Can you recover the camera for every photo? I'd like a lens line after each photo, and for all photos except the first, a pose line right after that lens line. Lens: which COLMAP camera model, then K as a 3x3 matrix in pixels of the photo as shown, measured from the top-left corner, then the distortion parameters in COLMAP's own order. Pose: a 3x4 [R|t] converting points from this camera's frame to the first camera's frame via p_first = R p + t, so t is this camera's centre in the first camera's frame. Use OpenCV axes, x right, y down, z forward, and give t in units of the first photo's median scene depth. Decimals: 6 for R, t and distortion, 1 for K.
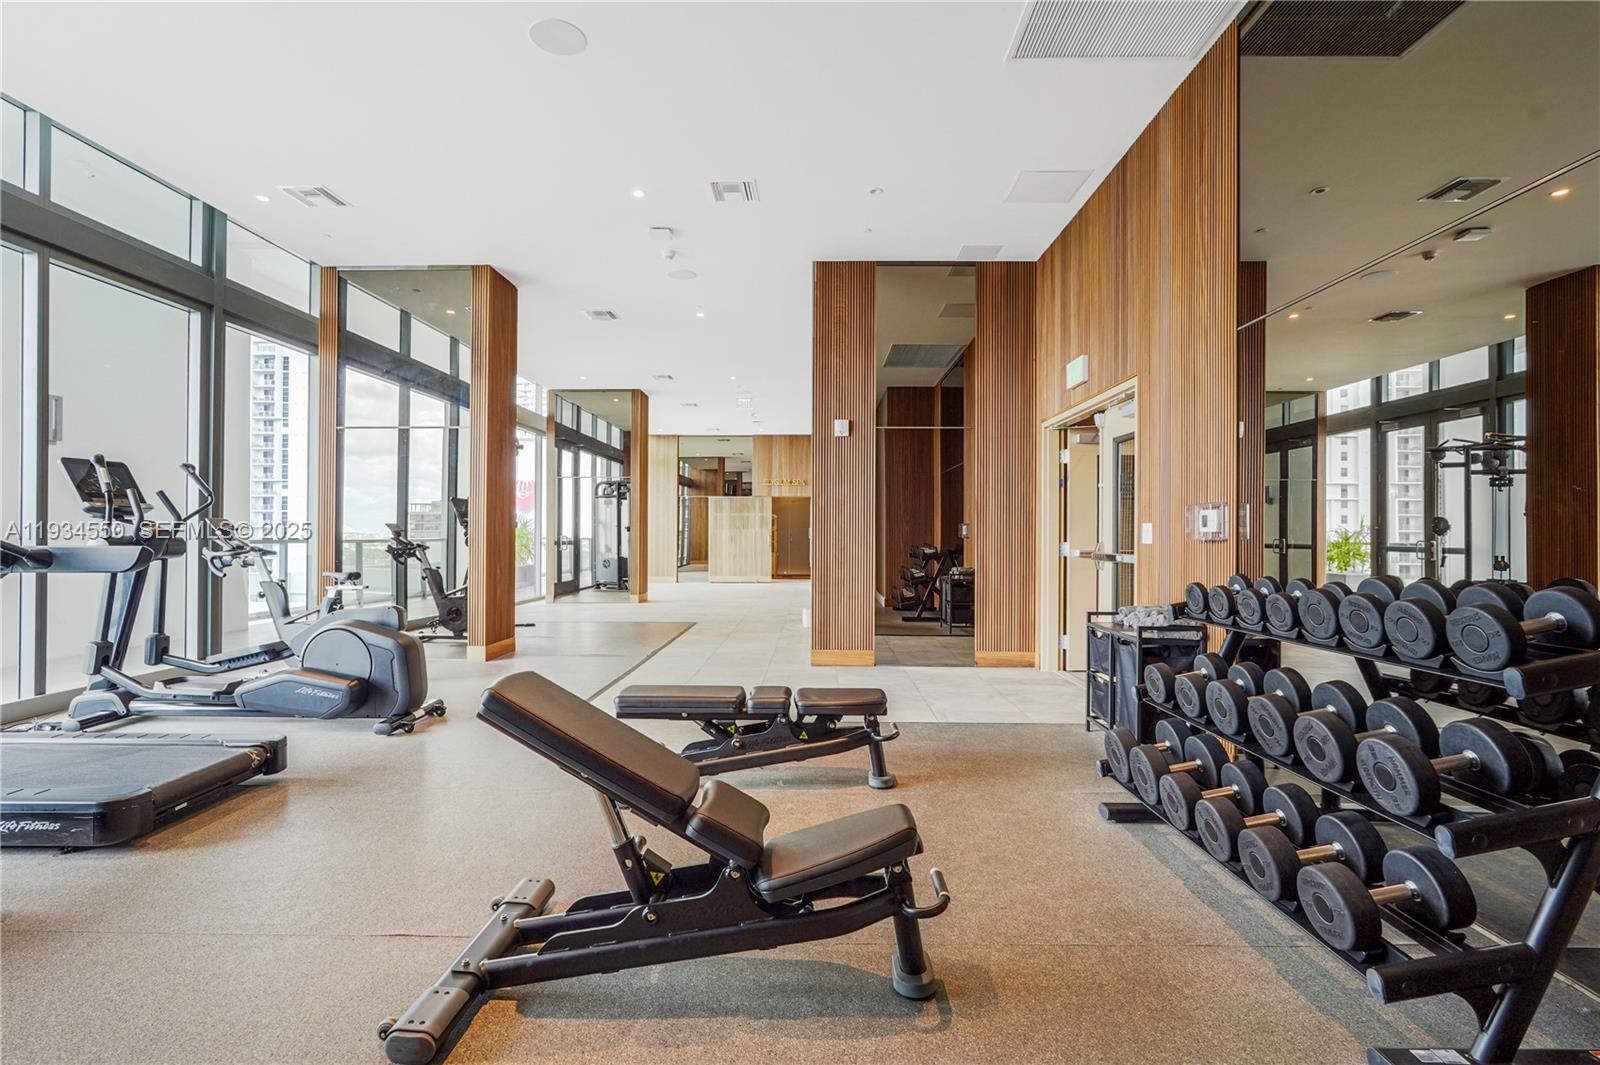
lens RADIAL K [[719.0, 0, 802.4], [0, 719.0, 533.8], [0, 0, 1]] dist [-0.016619, 0.008178]
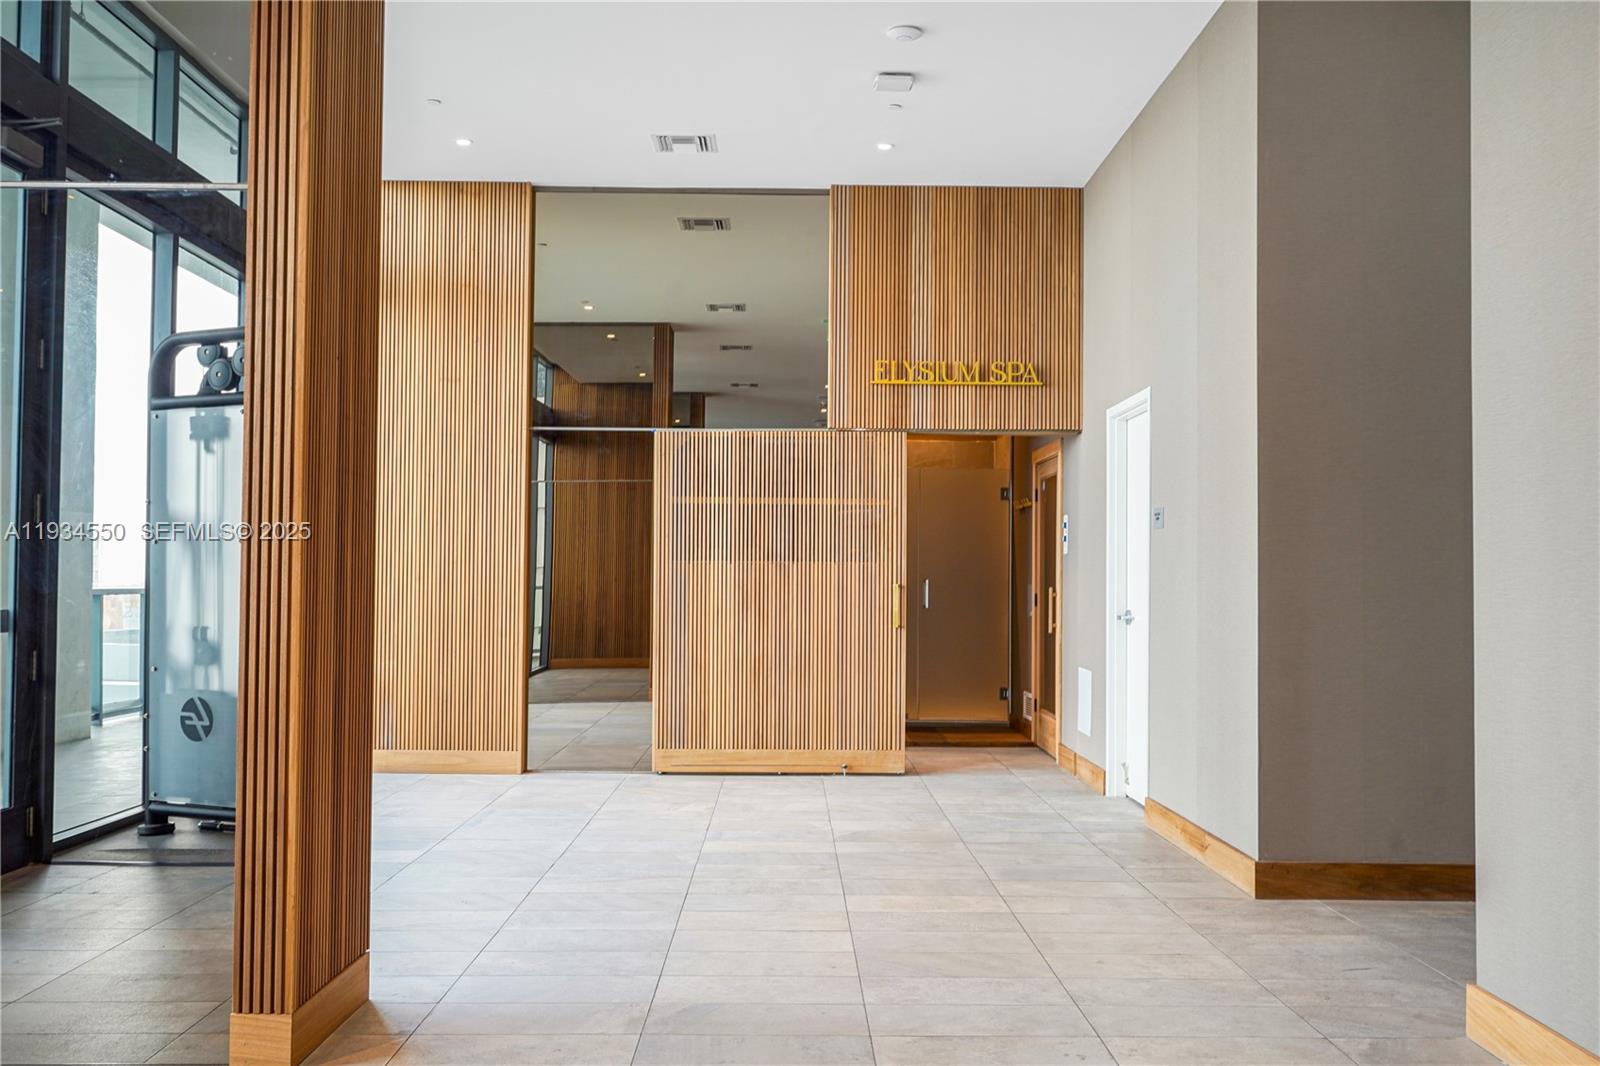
lens RADIAL K [[1488.8, 0, 804.0], [0, 1488.8, 531.4], [0, 0, 1]] dist [-0.003825, 0.000000]
pose [[0.999412, 0.004659, 0.033959, -0.095359], [-0.003660, 0.999560, -0.029431, -0.001073], [-0.034081, 0.029290, 0.998990, 0.480568]]
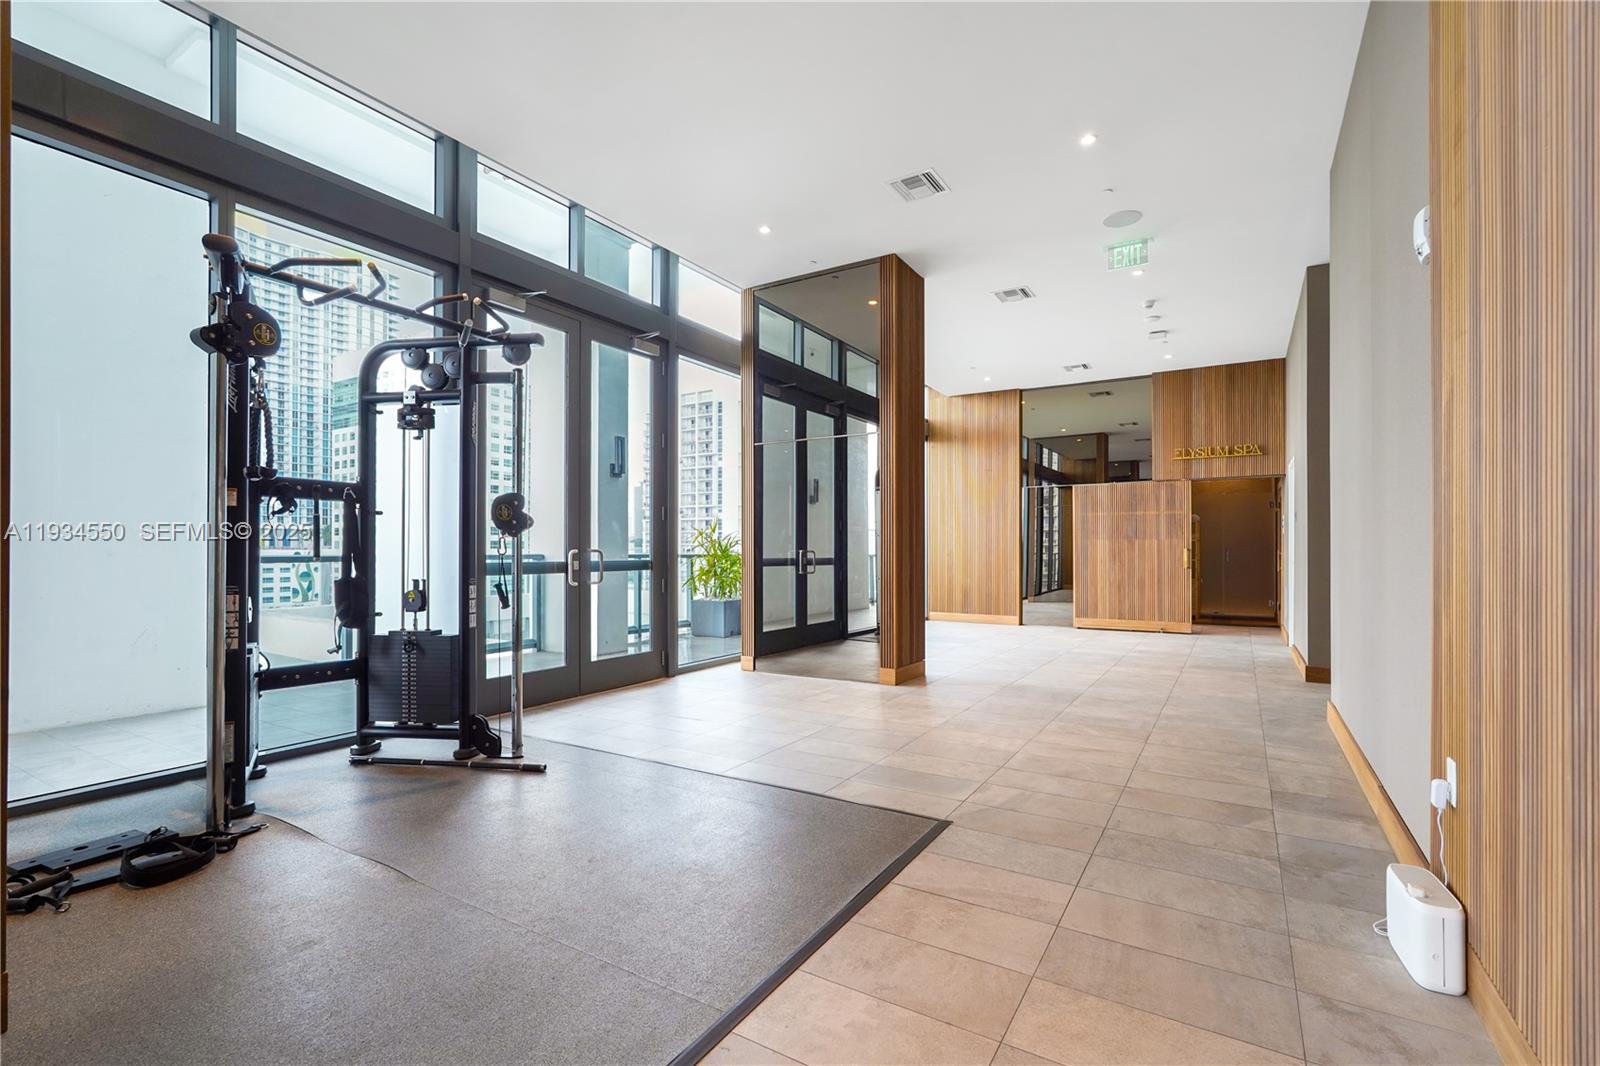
lens RADIAL K [[719.0, 0, 795.4], [0, 719.0, 549.1], [0, 0, 1]] dist [-0.016619, 0.008178]
pose [[0.857045, -0.004541, -0.515221, -0.019876], [0.004097, 0.999990, -0.001997, 0.002037], [0.515225, -0.000399, 0.857055, 0.364965]]
